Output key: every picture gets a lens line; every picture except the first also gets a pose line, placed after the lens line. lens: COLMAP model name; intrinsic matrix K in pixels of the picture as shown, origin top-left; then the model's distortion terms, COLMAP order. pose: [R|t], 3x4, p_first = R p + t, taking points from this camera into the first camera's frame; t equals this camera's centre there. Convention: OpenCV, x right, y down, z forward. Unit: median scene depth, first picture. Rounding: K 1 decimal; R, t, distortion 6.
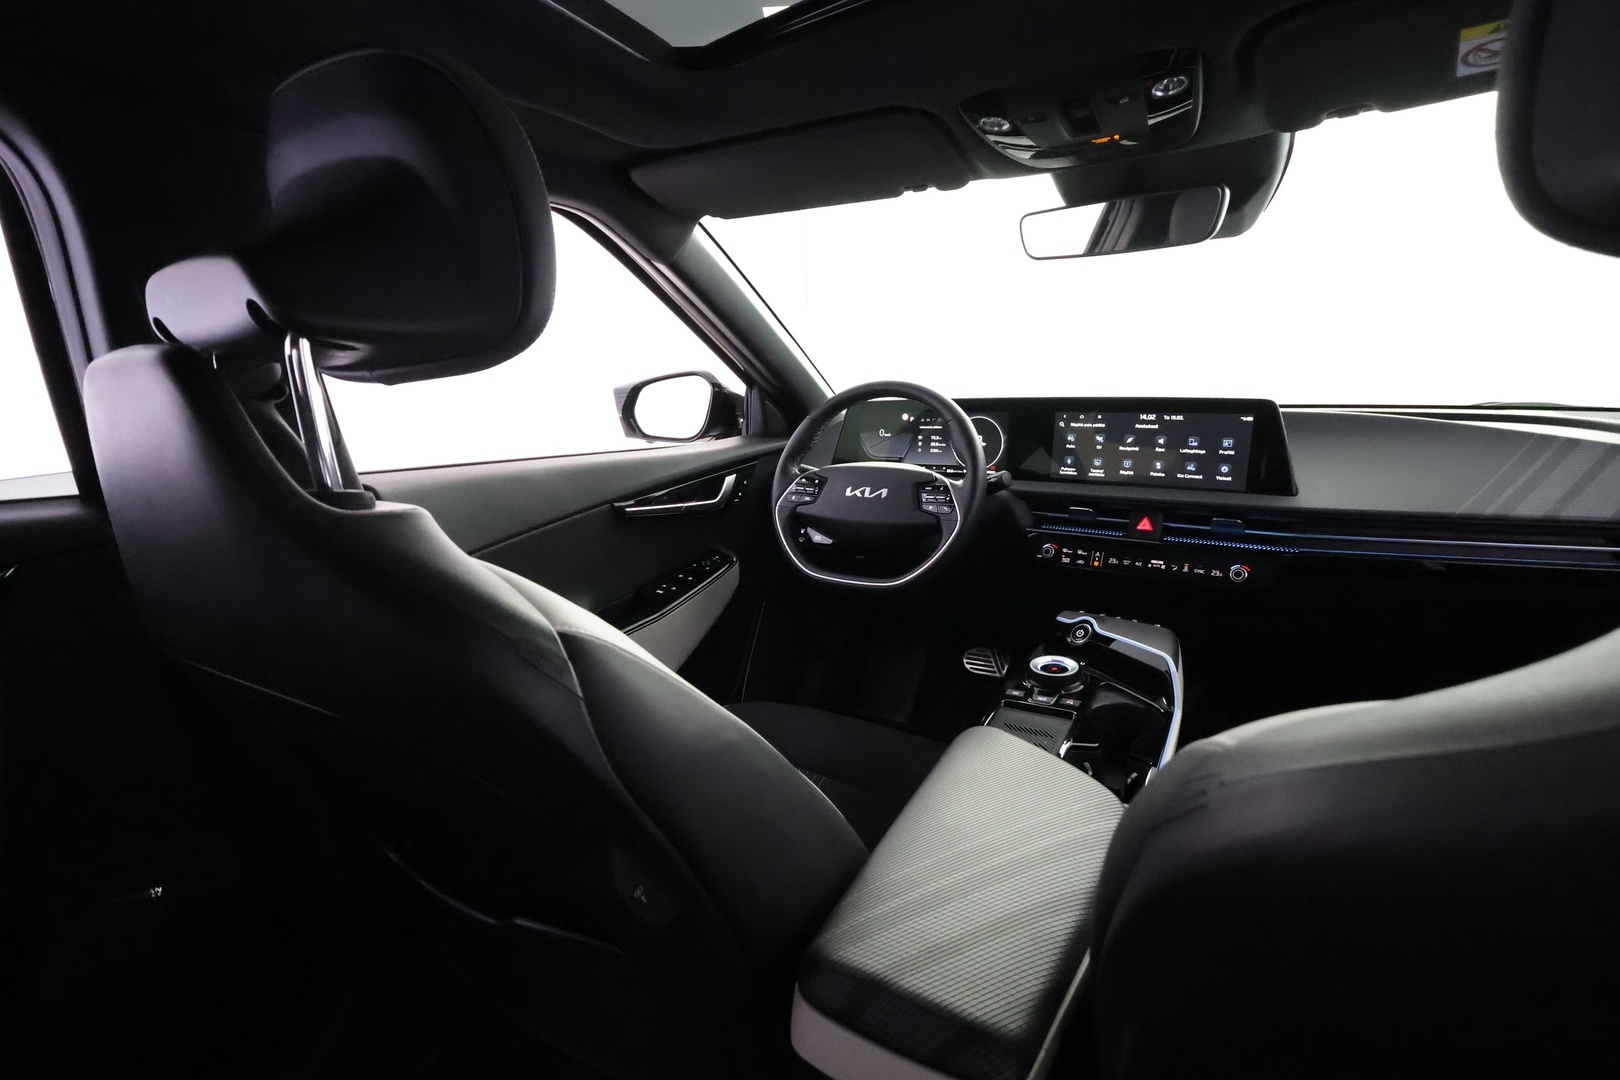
lens RADIAL K [[740.6, 0, 823.5], [0, 740.6, 527.8], [0, 0, 1]] dist [-0.006542, 0.002985]
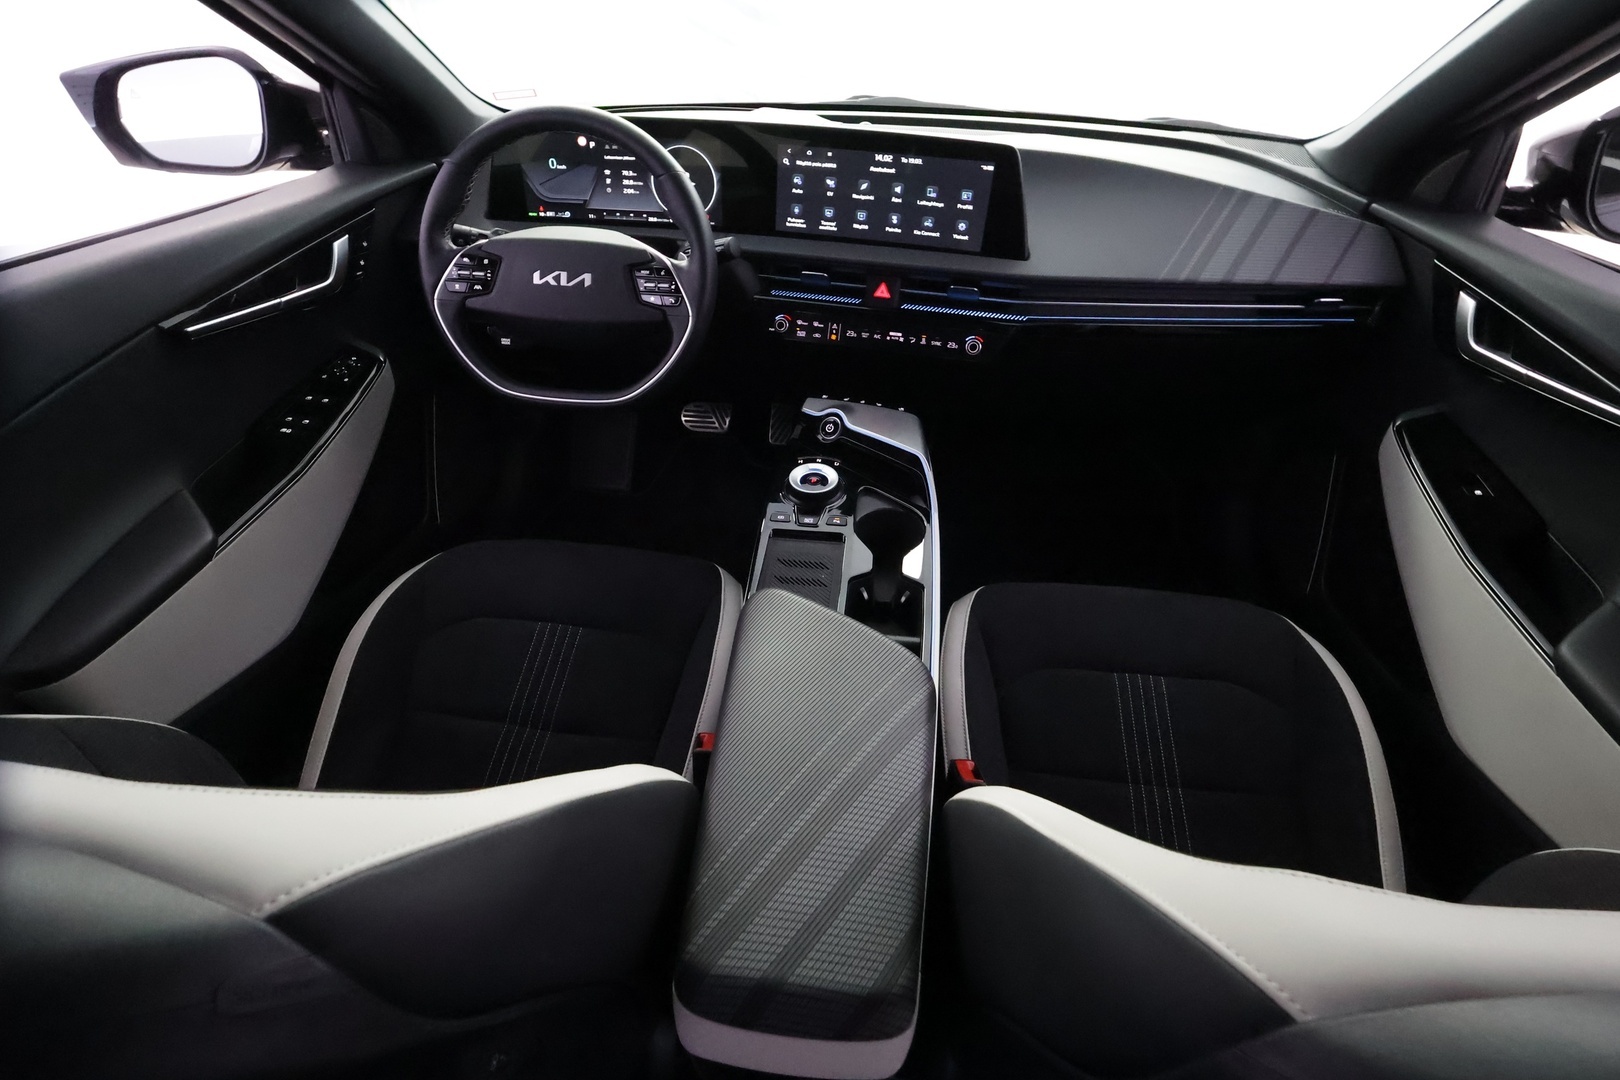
lens RADIAL K [[740.6, 0, 818.7], [0, 740.6, 529.5], [0, 0, 1]] dist [-0.006542, 0.002985]
pose [[0.904821, -0.213475, 0.368412, -0.037824], [0.031987, 0.896873, 0.441129, -0.138321], [-0.424589, -0.387358, 0.818339, 0.154167]]
